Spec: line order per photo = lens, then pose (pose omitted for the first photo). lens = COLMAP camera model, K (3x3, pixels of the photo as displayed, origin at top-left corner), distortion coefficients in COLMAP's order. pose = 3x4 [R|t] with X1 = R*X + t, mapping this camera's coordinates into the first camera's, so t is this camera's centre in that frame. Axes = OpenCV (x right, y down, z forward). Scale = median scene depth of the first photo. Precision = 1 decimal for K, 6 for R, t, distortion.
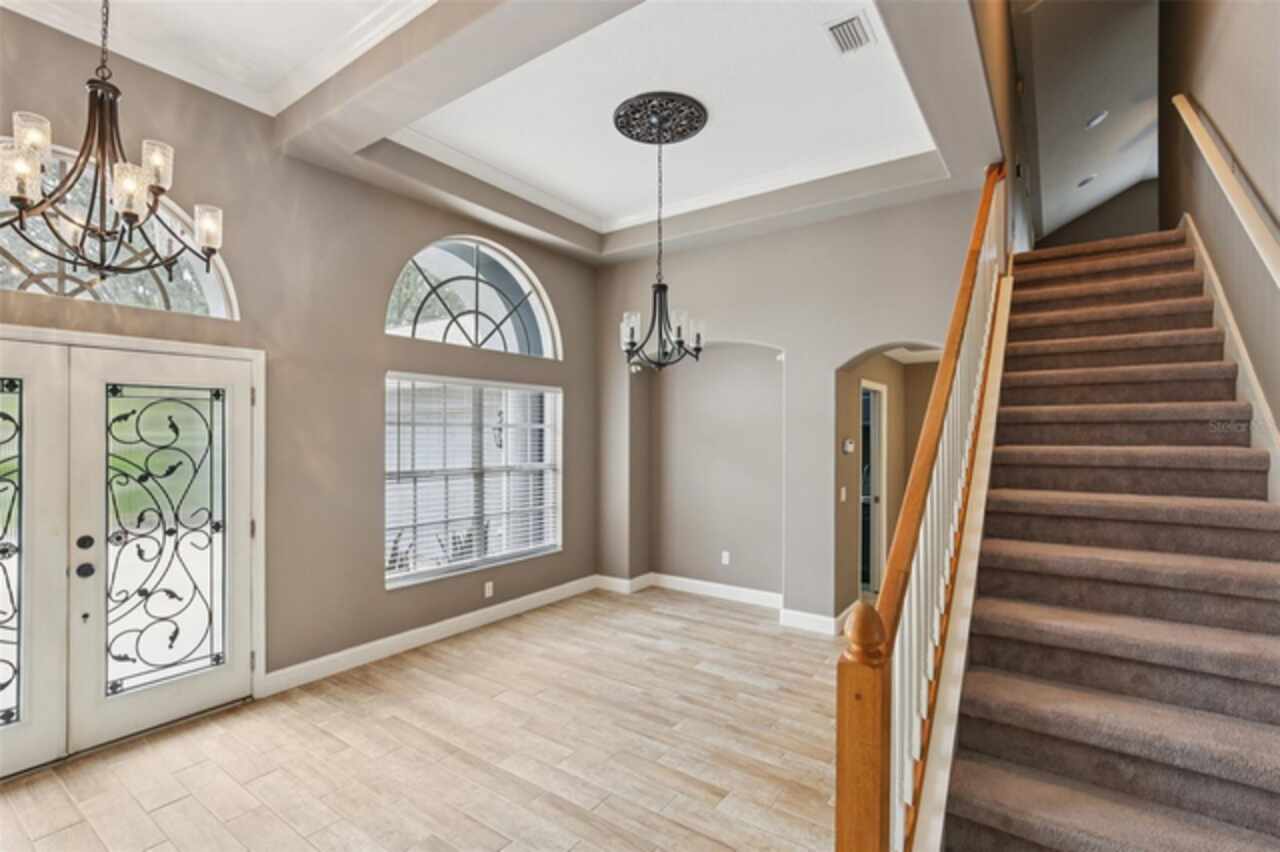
lens RADIAL K [[596.6, 0, 634.2], [0, 596.6, 431.3], [0, 0, 1]] dist [-0.000962, 0.001285]
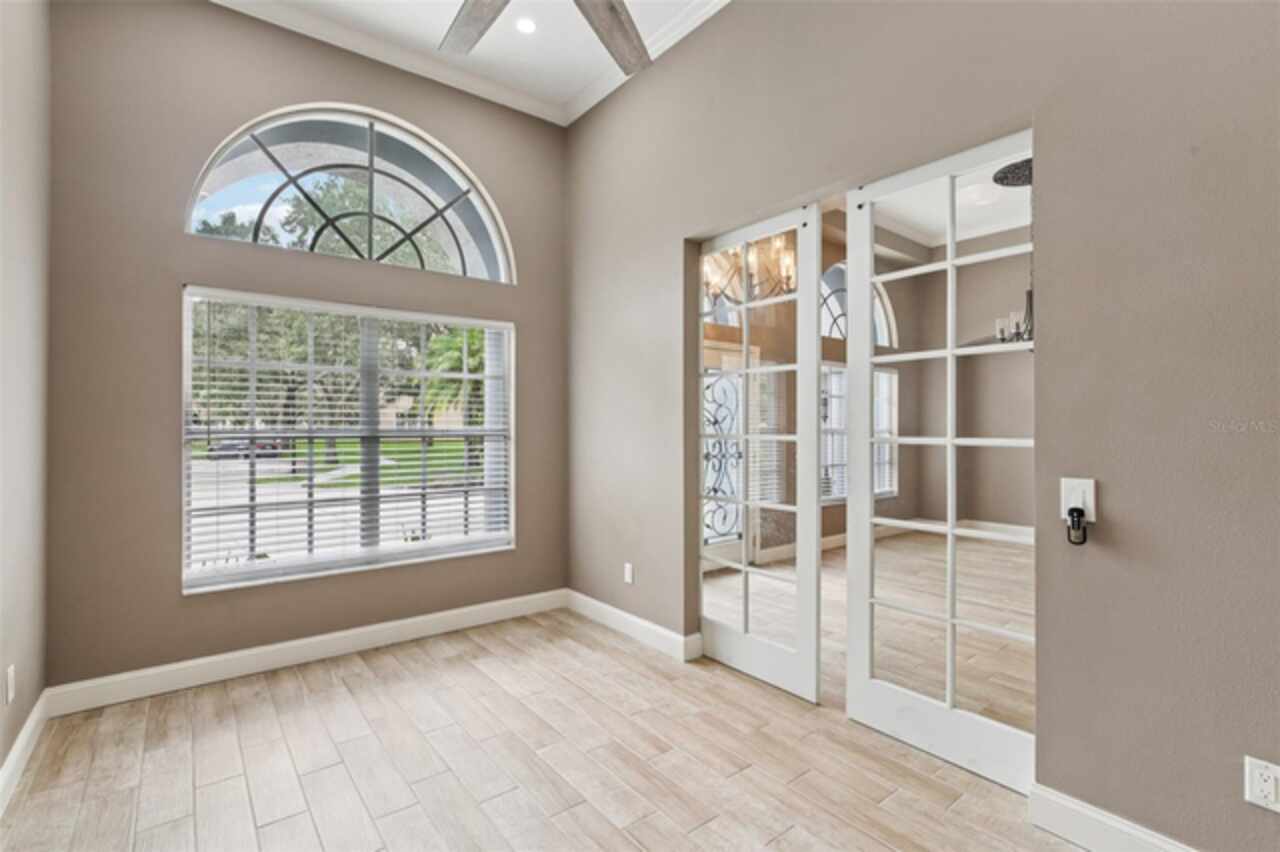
lens RADIAL K [[596.1, 0, 633.9], [0, 596.1, 423.8], [0, 0, 1]] dist [-0.000722, 0.000522]
pose [[0.962873, 0.004978, -0.269908, -0.513656], [-0.006063, 0.999977, -0.003186, 0.077661], [0.269886, 0.004704, 0.962881, -0.620356]]
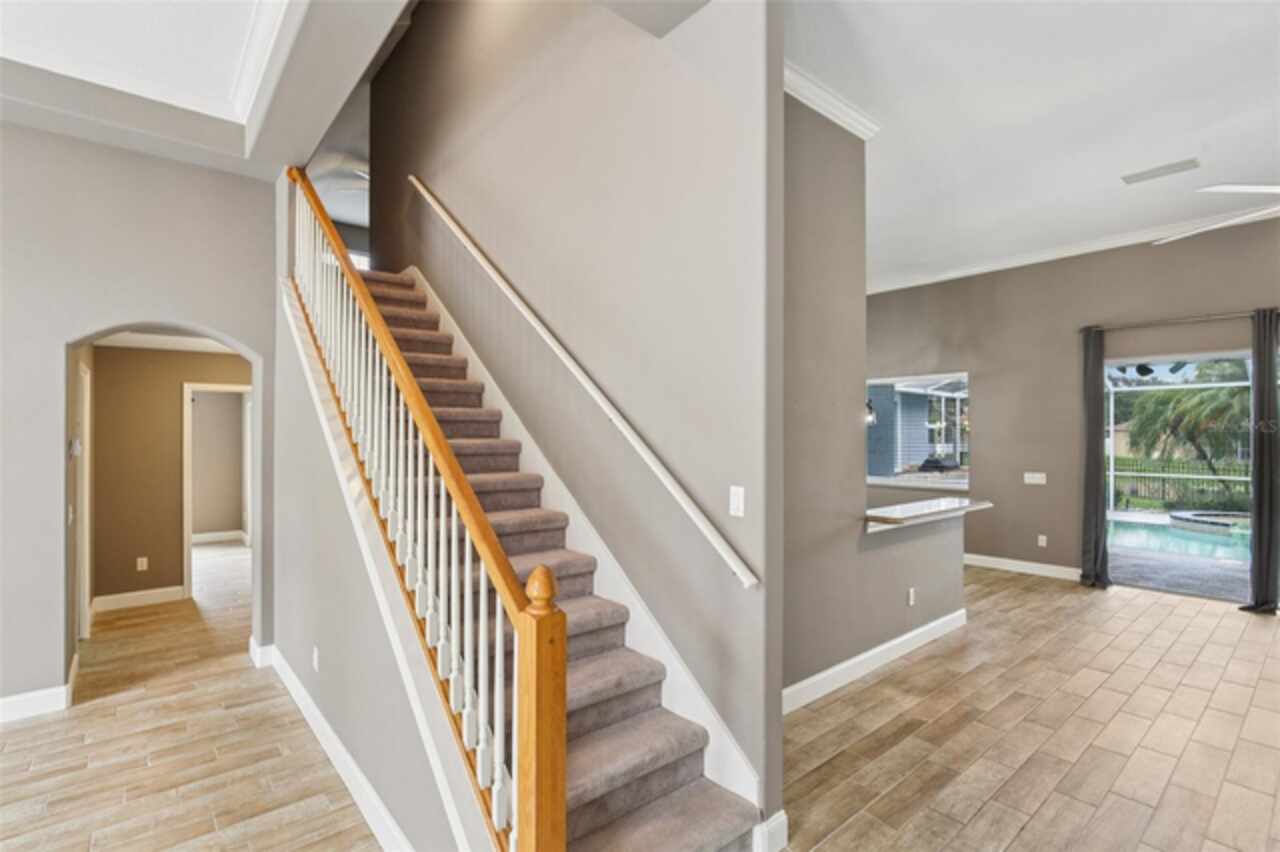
lens RADIAL K [[596.6, 0, 634.2], [0, 596.6, 431.3], [0, 0, 1]] dist [-0.000962, 0.001285]
pose [[0.246178, 0.005777, 0.969207, -0.264969], [0.000810, 0.999981, -0.006166, 0.011304], [-0.969224, 0.002303, 0.246169, 0.193748]]
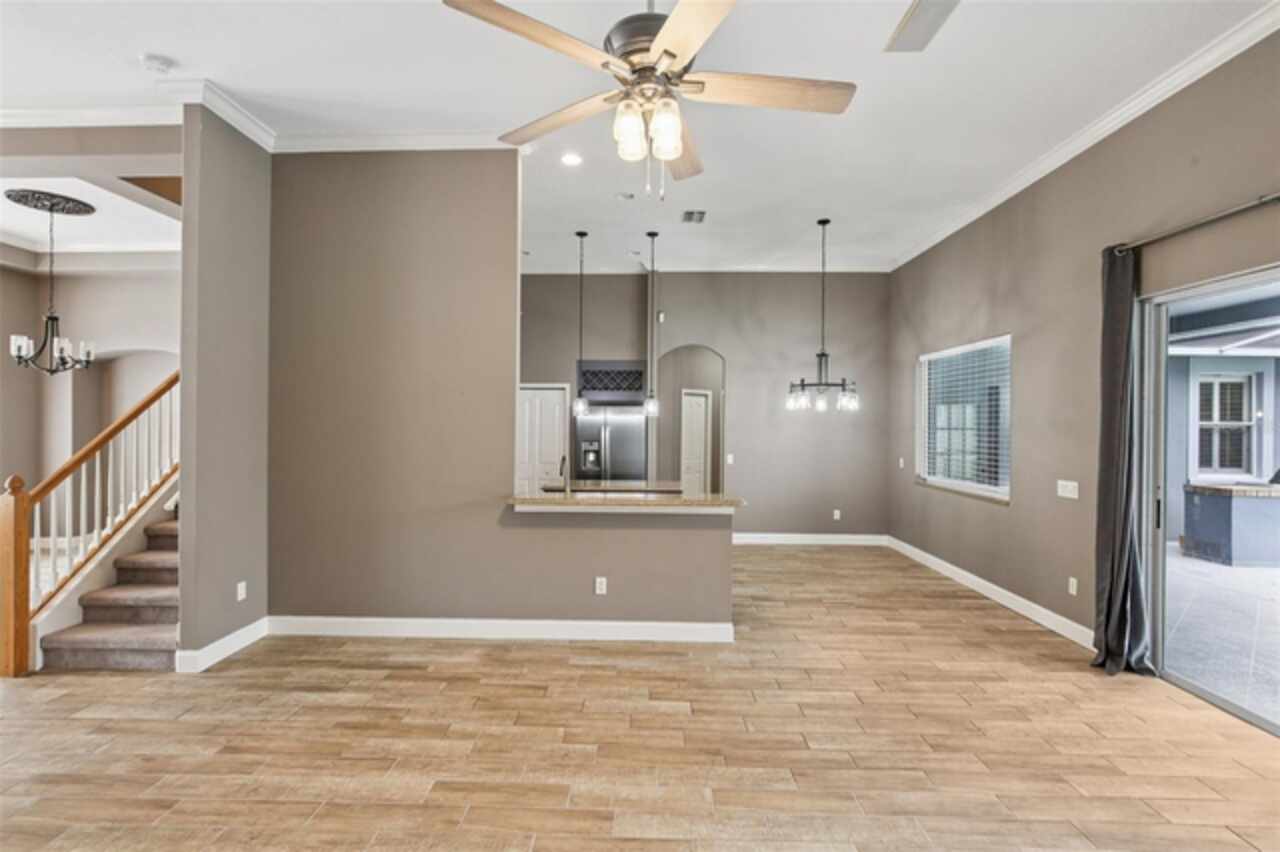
lens RADIAL K [[586.3, 0, 635.3], [0, 586.3, 426.7], [0, 0, 1]] dist [-0.003343, 0.000776]
pose [[0.829236, -0.003237, 0.558890, 0.455714], [-0.003265, 0.999938, 0.010637, 0.007781], [-0.558890, -0.010645, 0.829174, -1.066555]]
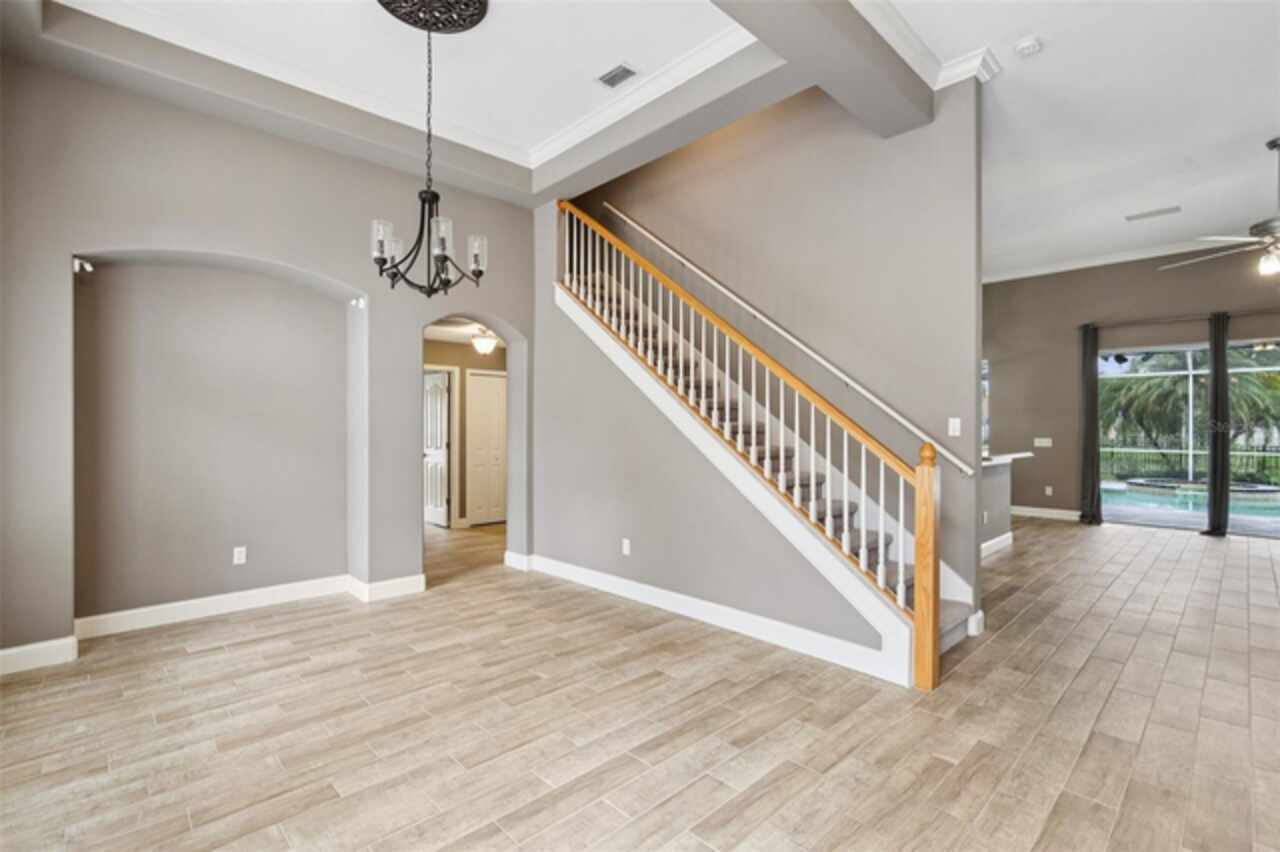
lens RADIAL K [[586.3, 0, 635.3], [0, 586.3, 426.7], [0, 0, 1]] dist [-0.003343, 0.000776]
pose [[0.185504, -0.002669, 0.982640, -0.753236], [-0.000825, 0.999996, 0.002872, 0.079911], [-0.982643, -0.001344, 0.185501, 0.611603]]
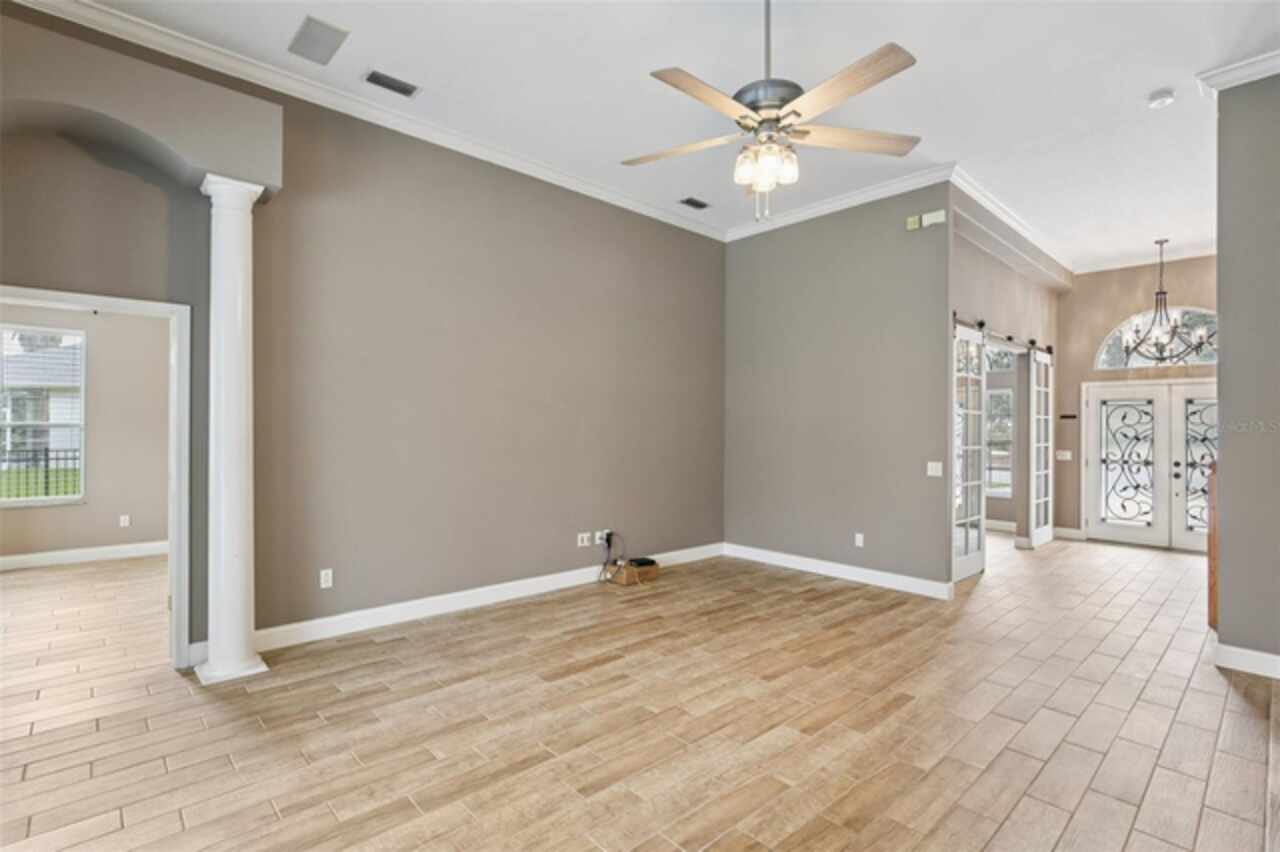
lens RADIAL K [[607.6, 0, 632.8], [0, 607.6, 424.6], [0, 0, 1]] dist [0.001547, 0.000564]
pose [[-0.192281, -0.010443, -0.981284, 1.617195], [-0.010718, 0.999906, -0.008541, 0.055998], [0.981281, 0.008875, -0.192375, -0.588346]]
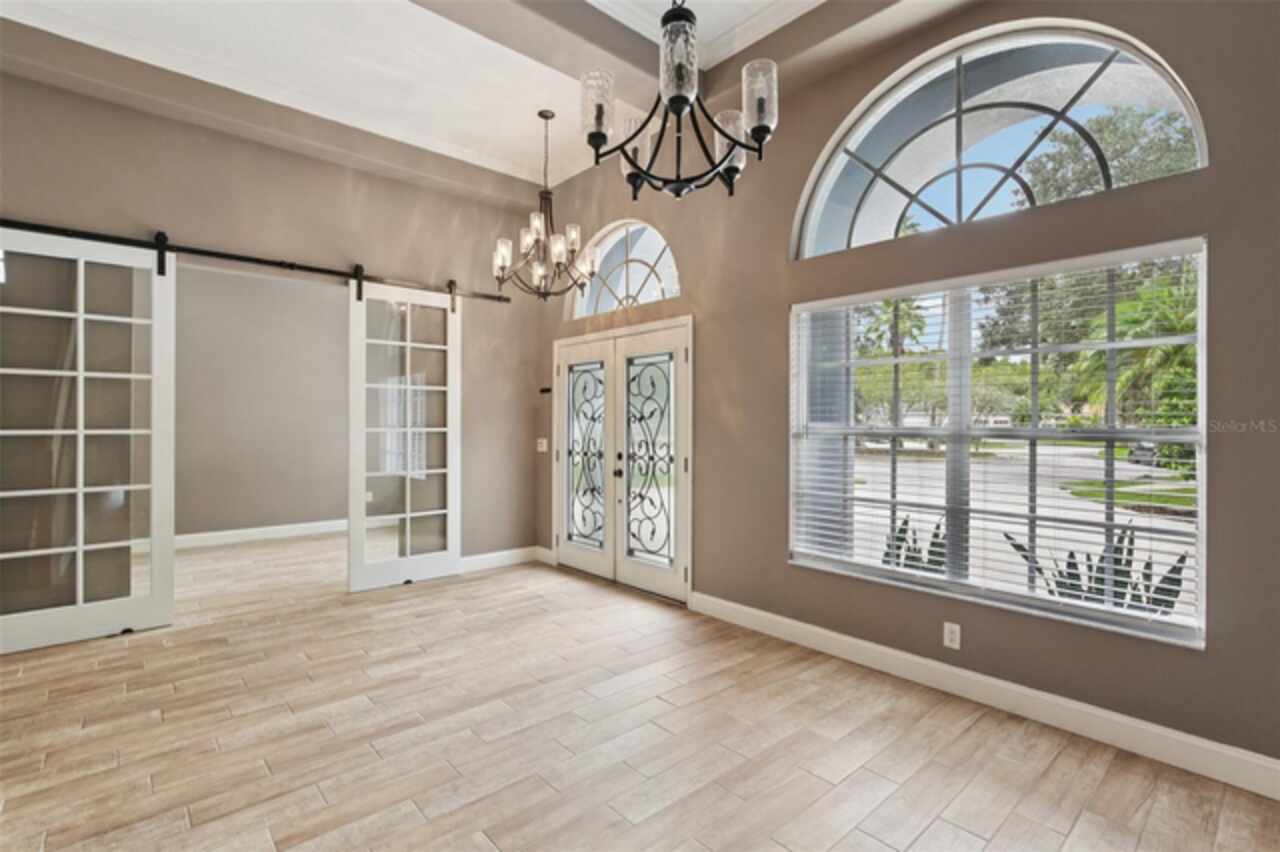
lens RADIAL K [[596.1, 0, 633.9], [0, 596.1, 423.8], [0, 0, 1]] dist [-0.000722, 0.000522]
pose [[-0.222404, -0.003682, -0.974948, 0.548911], [0.000063, 0.999993, -0.003791, 0.084492], [0.974955, -0.000905, -0.222402, 1.152125]]
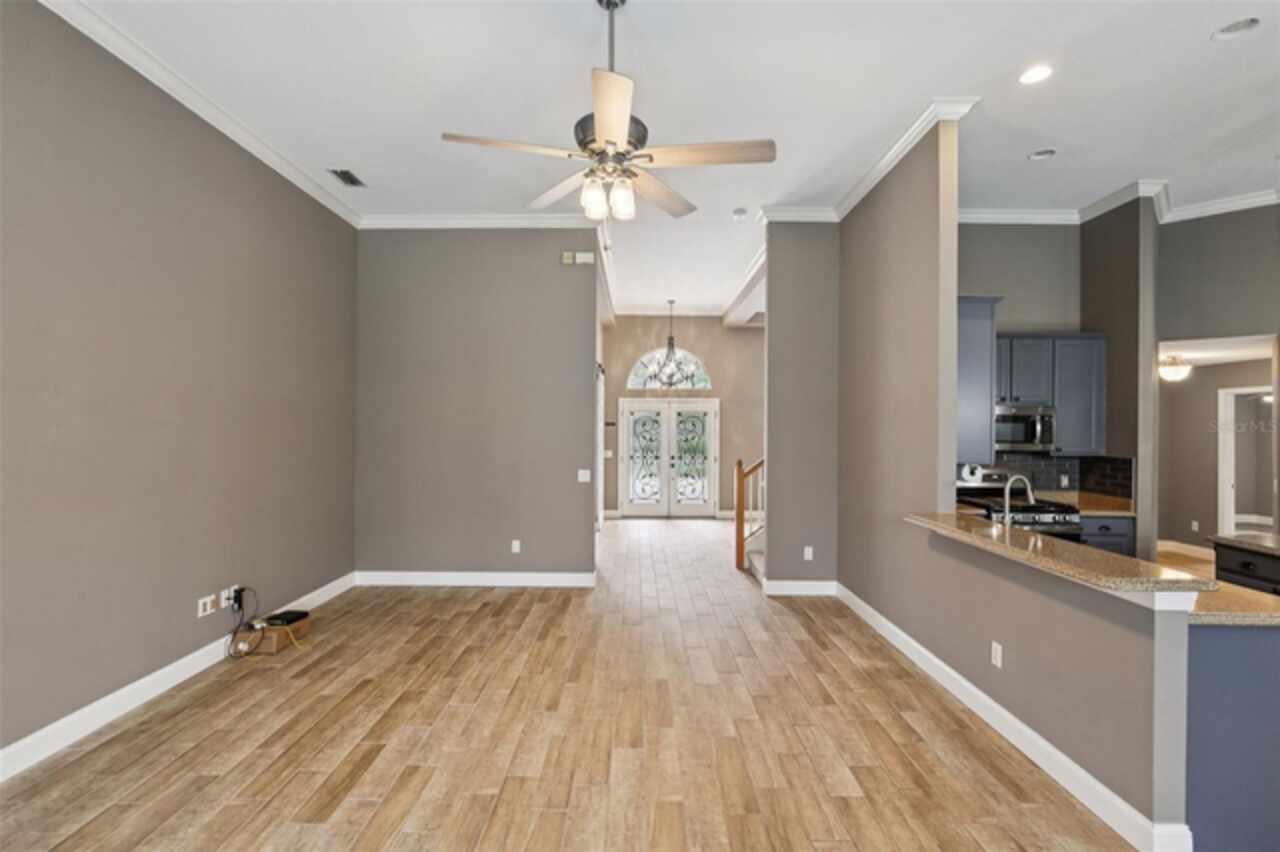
lens RADIAL K [[586.3, 0, 635.3], [0, 586.3, 426.7], [0, 0, 1]] dist [-0.003343, 0.000776]
pose [[0.585137, 0.000443, -0.810934, 1.444982], [-0.004298, 0.999987, -0.002555, 0.010007], [0.810923, 0.004980, 0.585132, -0.990524]]
